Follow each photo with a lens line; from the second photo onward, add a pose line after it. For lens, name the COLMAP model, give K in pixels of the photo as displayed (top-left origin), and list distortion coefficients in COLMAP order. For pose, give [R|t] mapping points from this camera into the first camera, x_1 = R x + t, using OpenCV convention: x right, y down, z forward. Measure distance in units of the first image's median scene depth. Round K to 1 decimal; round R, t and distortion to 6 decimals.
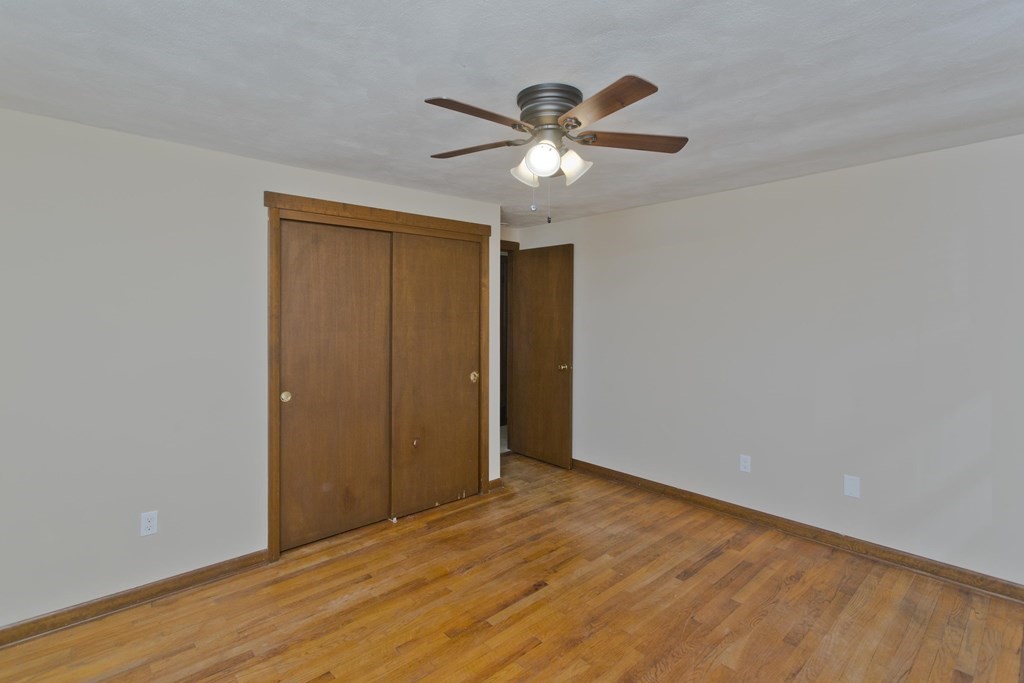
lens RADIAL K [[491.1, 0, 494.6], [0, 491.1, 311.1], [0, 0, 1]] dist [0.002373, 0.000655]
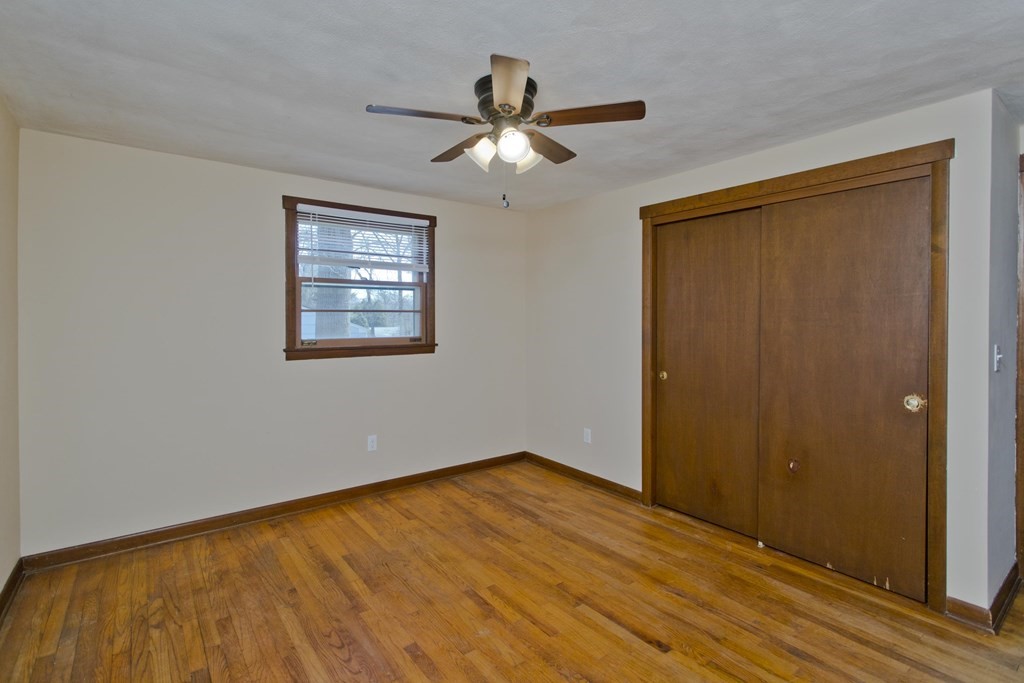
lens RADIAL K [[496.2, 0, 524.6], [0, 496.2, 318.8], [0, 0, 1]] dist [0.001632, 0.000541]
pose [[-0.054548, -0.000886, -0.998511, 0.791613], [-0.001360, 0.999999, -0.000813, 0.042088], [0.998510, 0.001313, -0.054549, 0.746311]]
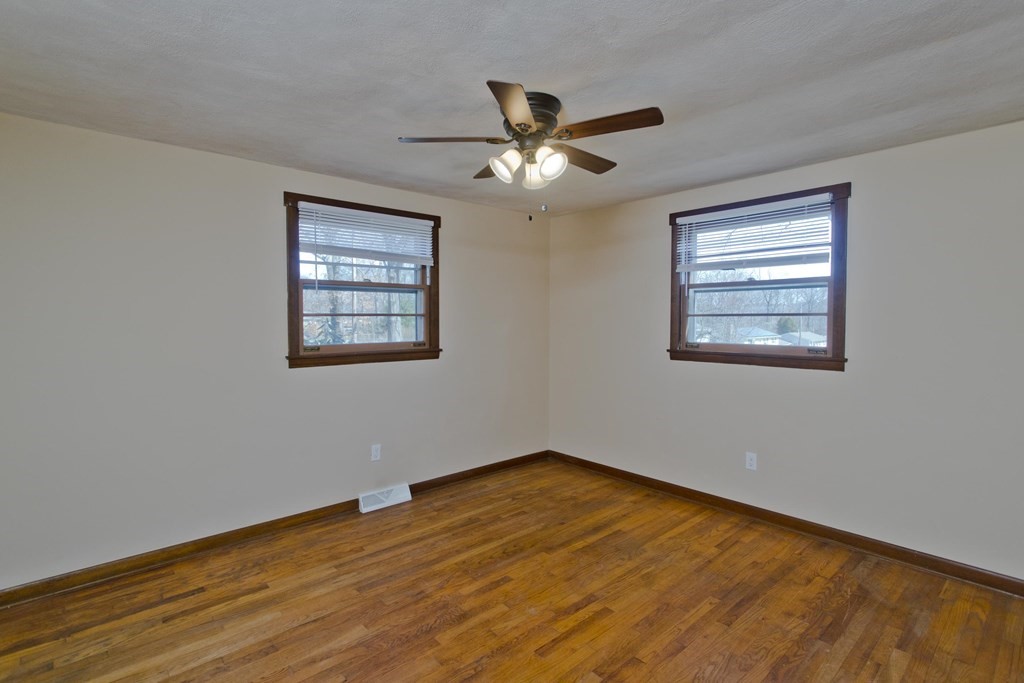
lens RADIAL K [[493.7, 0, 492.3], [0, 493.7, 327.5], [0, 0, 1]] dist [0.000372, 0.000932]
pose [[-0.999854, 0.001350, 0.017061, 0.119395], [0.001696, 0.999793, 0.020255, 0.026268], [-0.017030, 0.020281, -0.999649, 1.438477]]
